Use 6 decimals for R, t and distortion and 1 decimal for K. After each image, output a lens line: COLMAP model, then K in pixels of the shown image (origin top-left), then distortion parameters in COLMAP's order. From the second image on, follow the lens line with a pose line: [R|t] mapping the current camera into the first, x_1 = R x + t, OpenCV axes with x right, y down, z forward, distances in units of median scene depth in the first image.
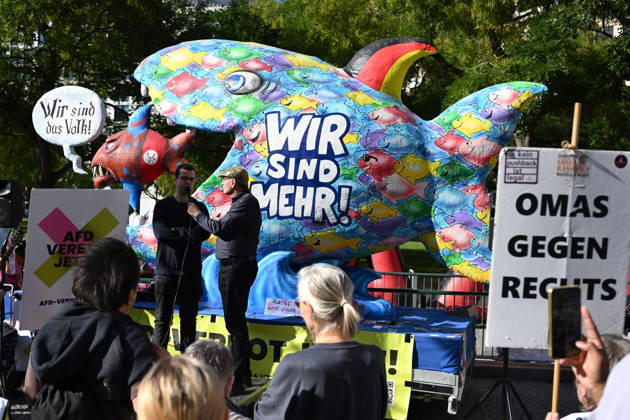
lens RADIAL K [[796.0, 0, 317.4], [0, 796.0, 198.1], [0, 0, 1]] dist [0.007988, 0.027271]
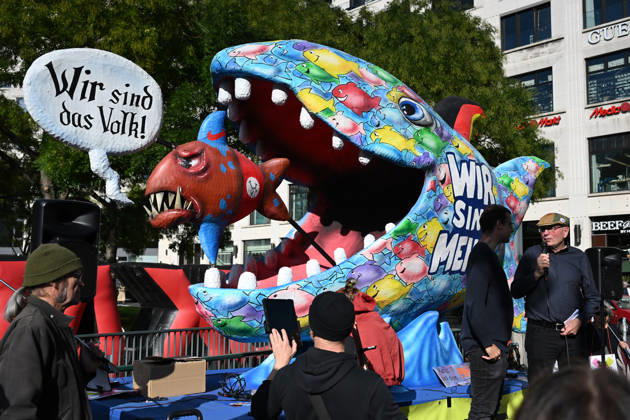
lens RADIAL K [[648.9, 0, 315.0], [0, 648.9, 210.0], [0, 0, 1]] dist [0.015073, 0.017757]
pose [[0.554300, 0.069062, 0.829446, -0.729610], [-0.012834, 0.997142, -0.074449, 0.010877], [-0.832218, 0.030622, 0.553603, 0.726961]]
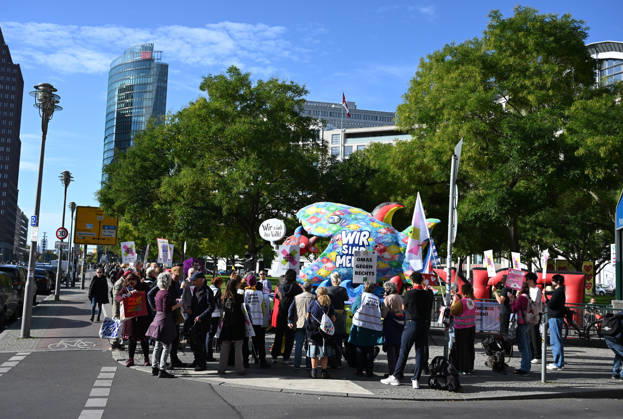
lens RADIAL K [[614.6, 0, 311.5], [0, 614.6, 209.5], [0, 0, 1]] dist [-0.001042, 0.000746]
pose [[0.979235, -0.017607, -0.201962, 0.274673], [-0.000695, 0.995924, -0.090193, 0.016283], [0.202727, 0.088460, 0.975231, -1.165577]]
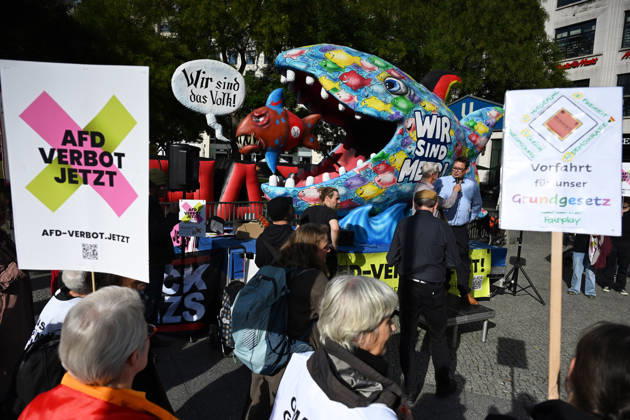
lens RADIAL K [[414.1, 0, 315.0], [0, 414.1, 210.0], [0, 0, 1]] dist [-0.003096, 0.000761]
pose [[0.738085, -0.063831, 0.671681, -0.720620], [-0.042951, 0.989051, 0.141188, -0.025908], [-0.673339, -0.133058, 0.727262, 0.545472]]
